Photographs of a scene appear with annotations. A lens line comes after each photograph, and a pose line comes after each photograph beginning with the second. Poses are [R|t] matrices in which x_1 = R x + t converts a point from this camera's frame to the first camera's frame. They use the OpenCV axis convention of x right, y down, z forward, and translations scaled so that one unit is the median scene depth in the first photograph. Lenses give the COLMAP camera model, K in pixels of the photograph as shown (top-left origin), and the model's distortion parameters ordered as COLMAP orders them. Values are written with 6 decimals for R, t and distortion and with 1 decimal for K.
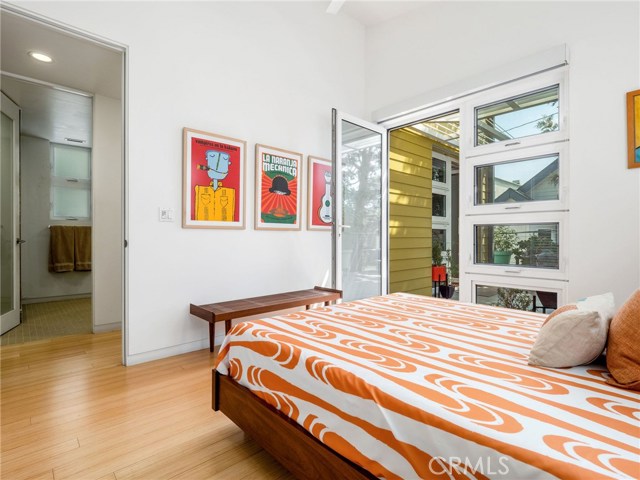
lens RADIAL K [[310.0, 0, 317.3], [0, 310.0, 238.6], [0, 0, 1]] dist [0.003379, -0.003333]
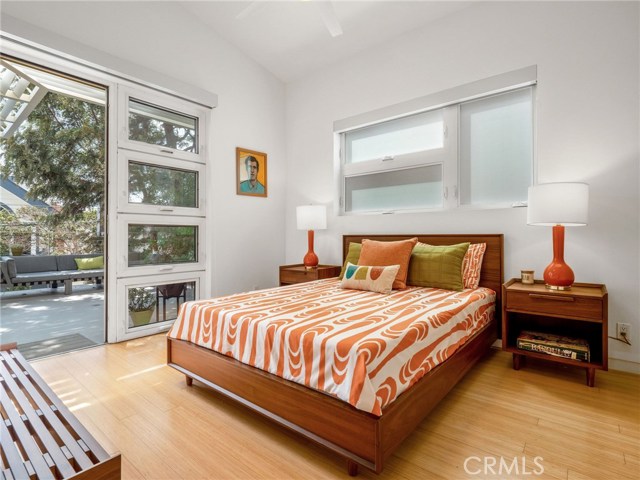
lens RADIAL K [[328.2, 0, 308.5], [0, 328.2, 230.2], [0, 0, 1]] dist [-0.000291, -0.000519]
pose [[-0.098322, 0.018853, 0.994976, -0.695406], [0.004305, 0.999819, -0.018519, -0.008384], [-0.995145, 0.002463, -0.098385, 0.783540]]
